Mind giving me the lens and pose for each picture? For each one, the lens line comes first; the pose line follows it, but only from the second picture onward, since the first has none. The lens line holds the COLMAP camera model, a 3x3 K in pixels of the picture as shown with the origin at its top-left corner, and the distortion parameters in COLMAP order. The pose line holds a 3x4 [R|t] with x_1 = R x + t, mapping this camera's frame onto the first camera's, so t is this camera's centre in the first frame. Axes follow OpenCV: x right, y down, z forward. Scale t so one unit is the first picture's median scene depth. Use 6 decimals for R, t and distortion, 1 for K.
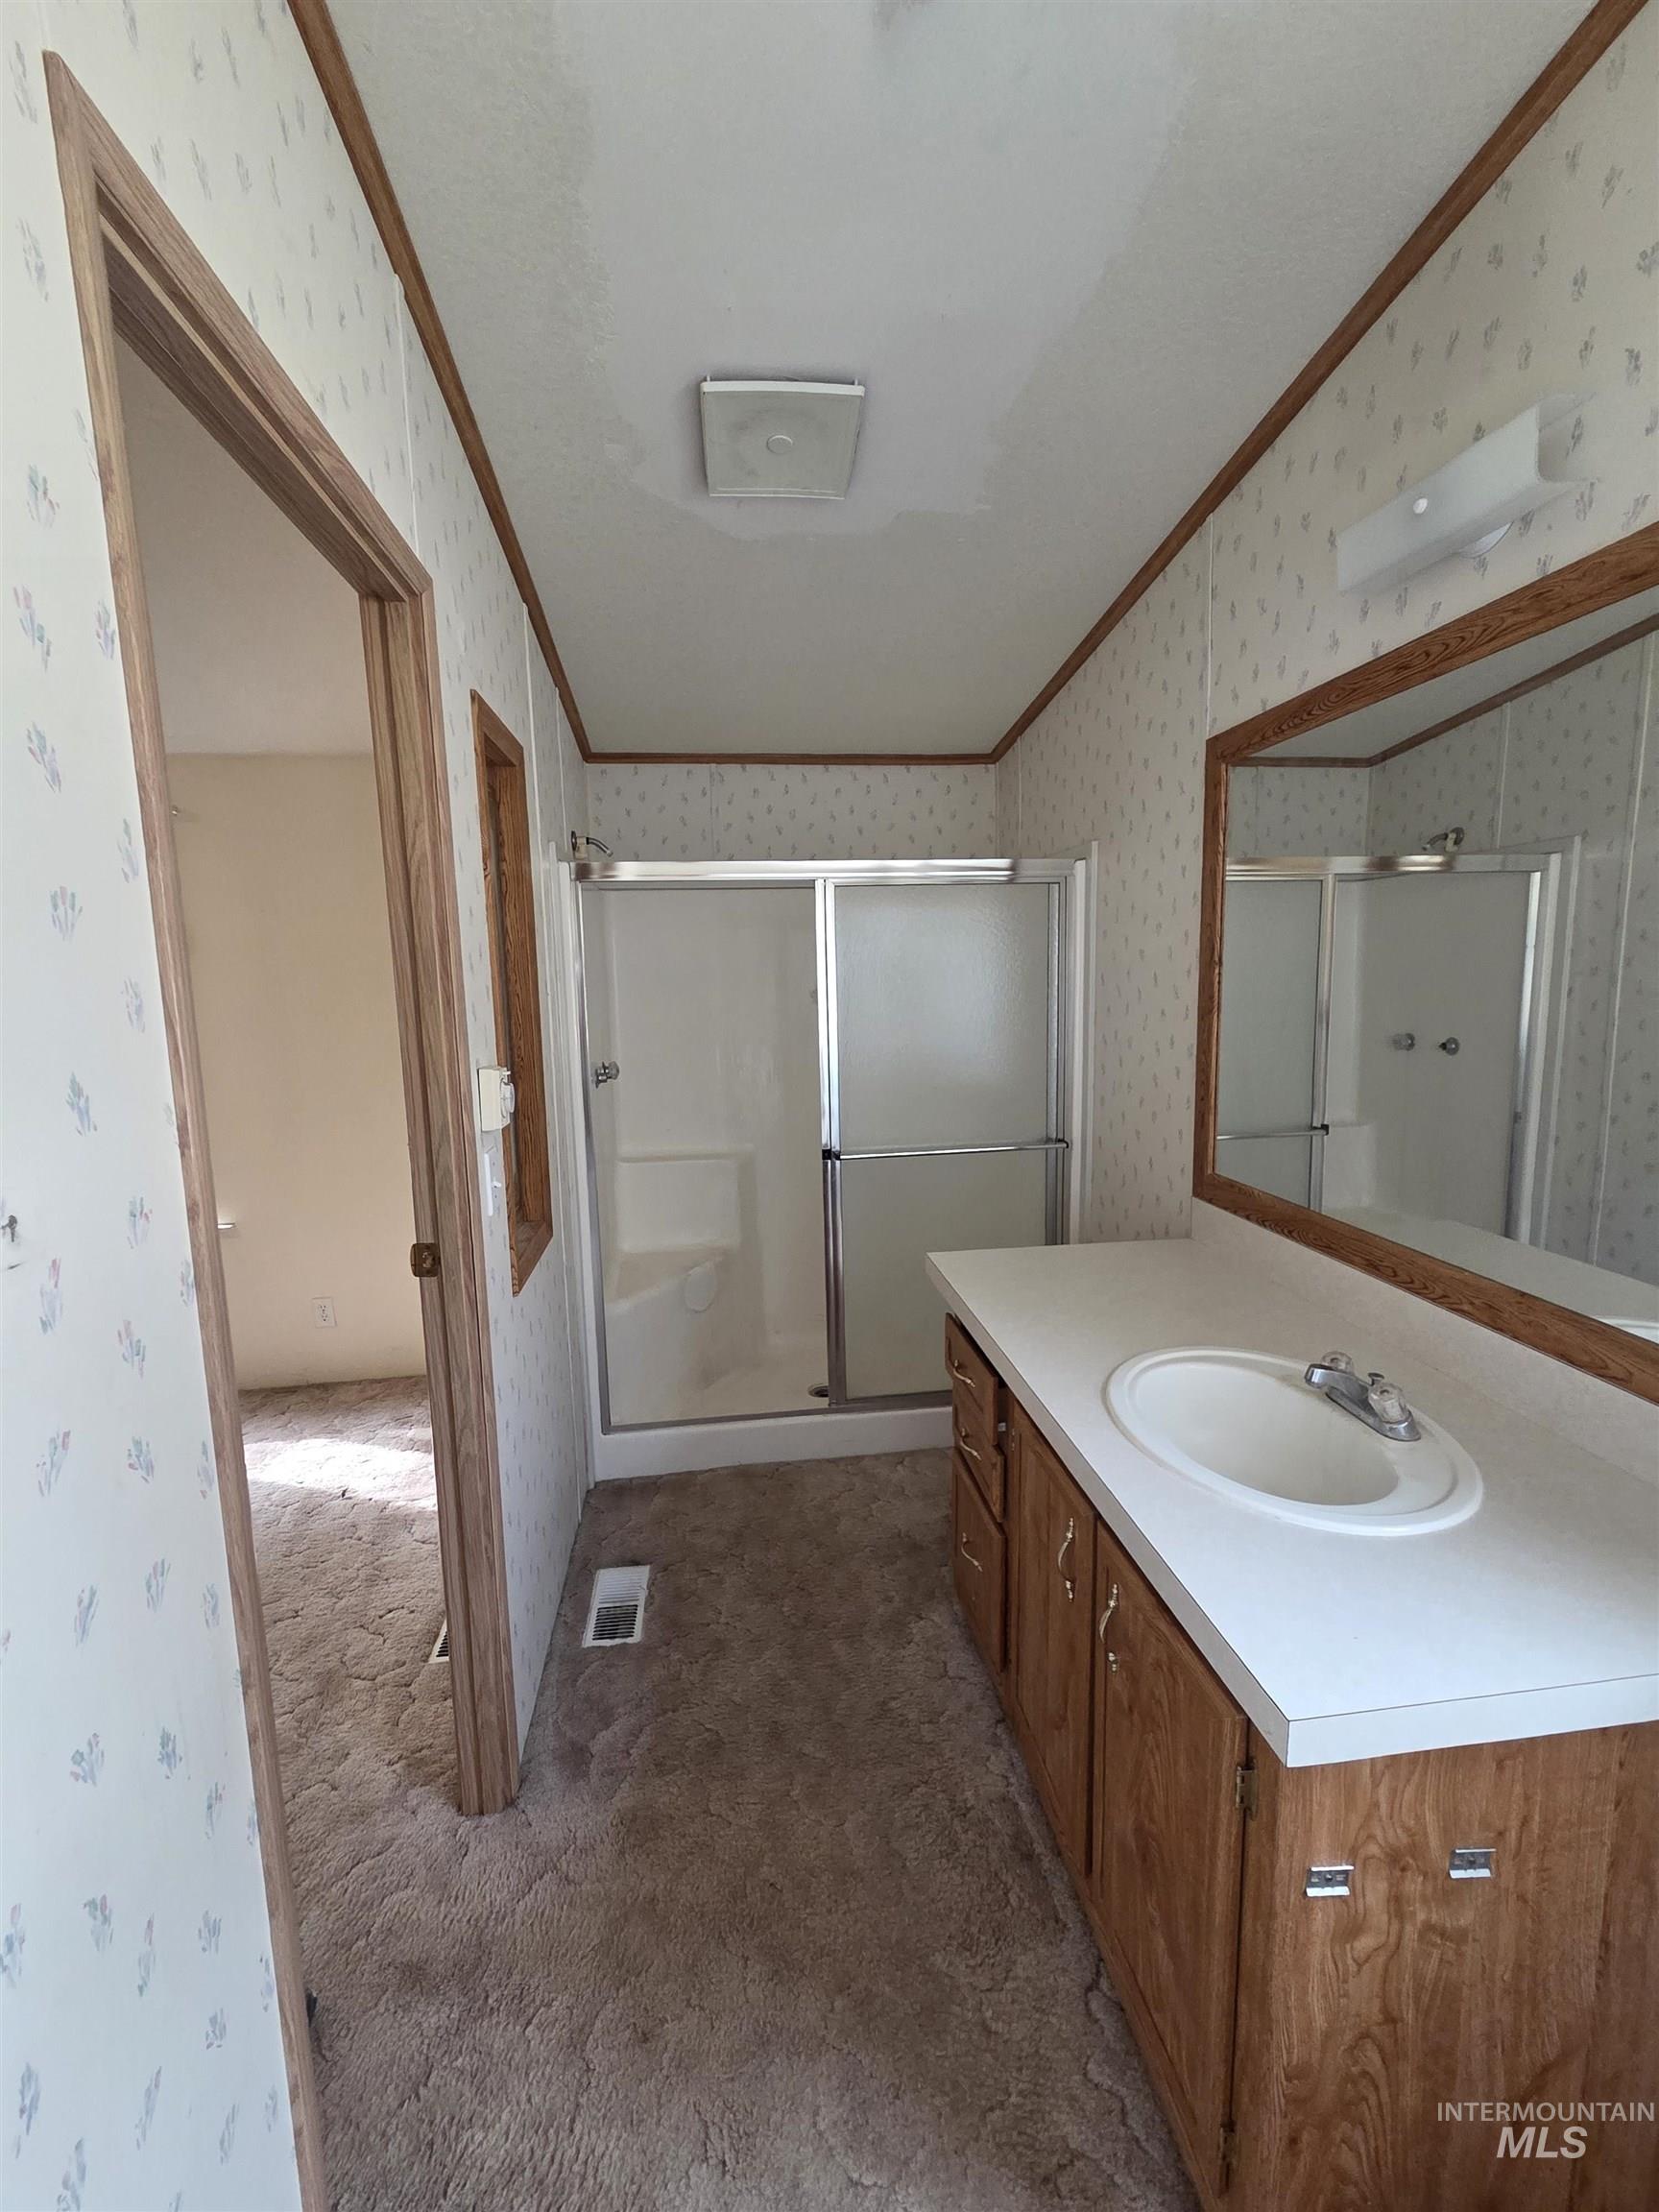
lens RADIAL K [[892.6, 0, 829.3], [0, 892.6, 1093.3], [0, 0, 1]] dist [0.000883, -0.000060]
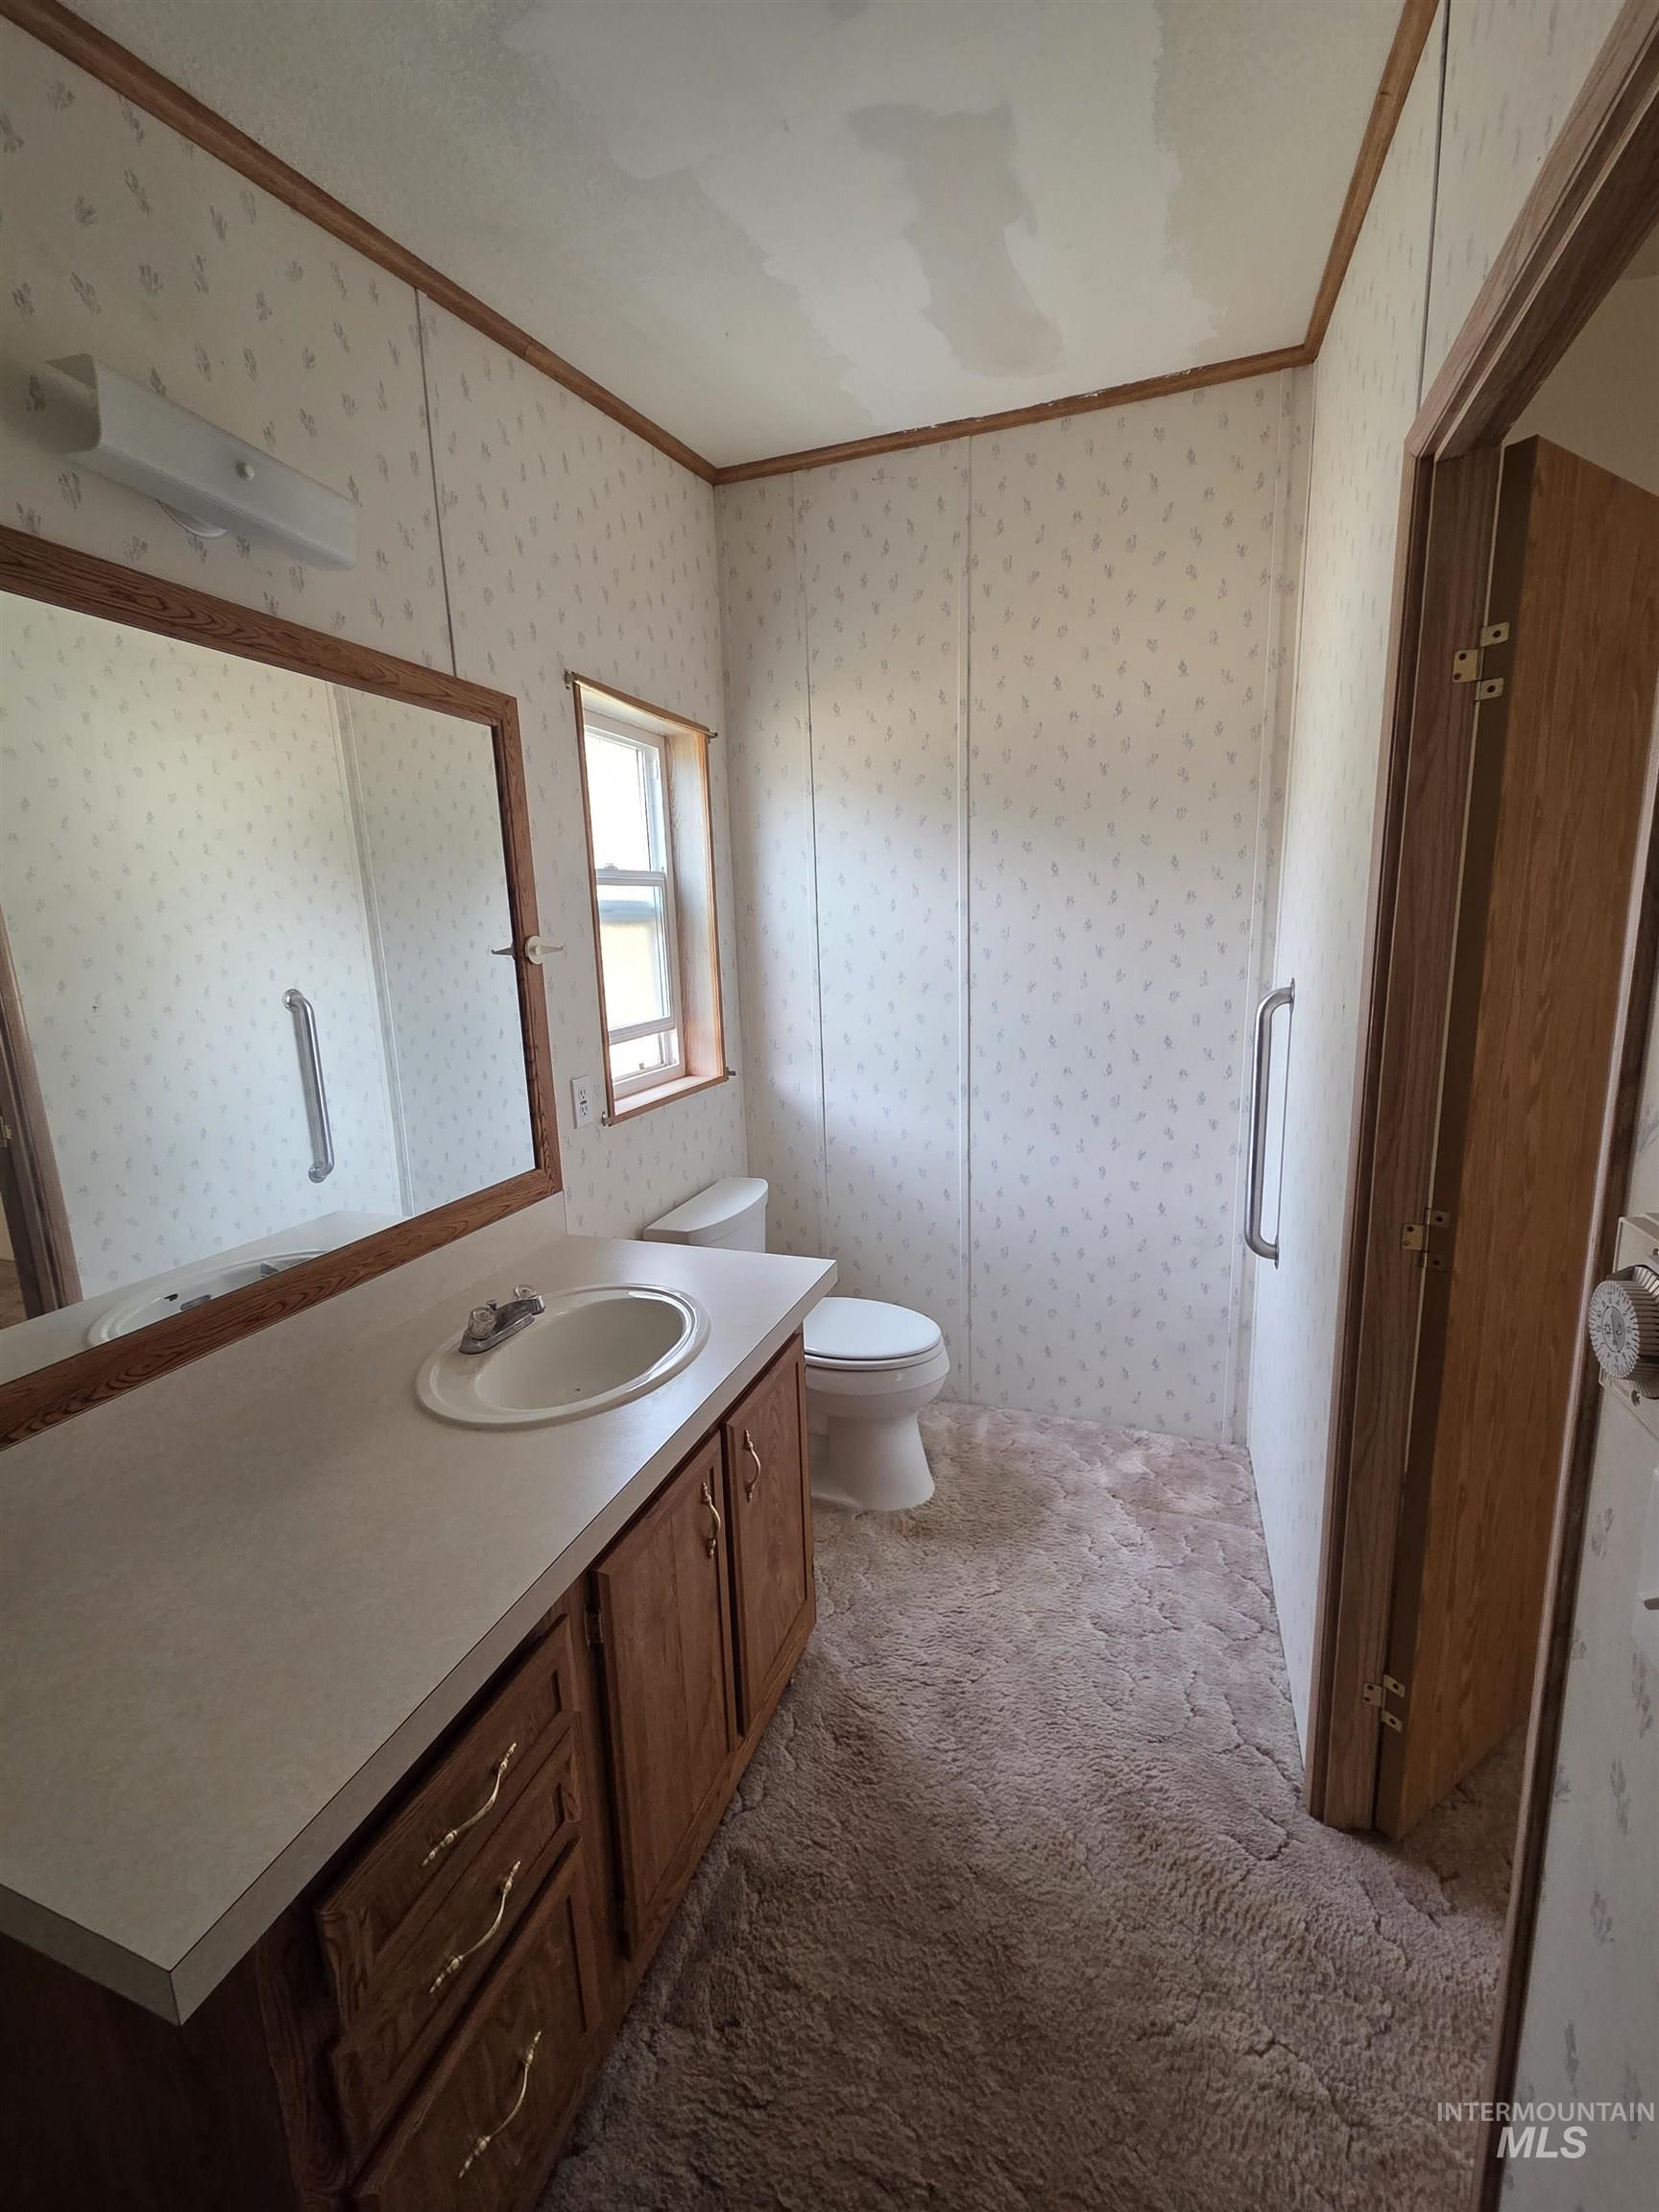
lens RADIAL K [[892.6, 0, 829.3], [0, 892.6, 1093.3], [0, 0, 1]] dist [0.000883, -0.000060]
pose [[-0.885653, -0.033913, 0.463108, -0.322465], [0.113114, 0.951530, 0.286001, -0.234619], [-0.450361, 0.305681, -0.838889, 1.674025]]
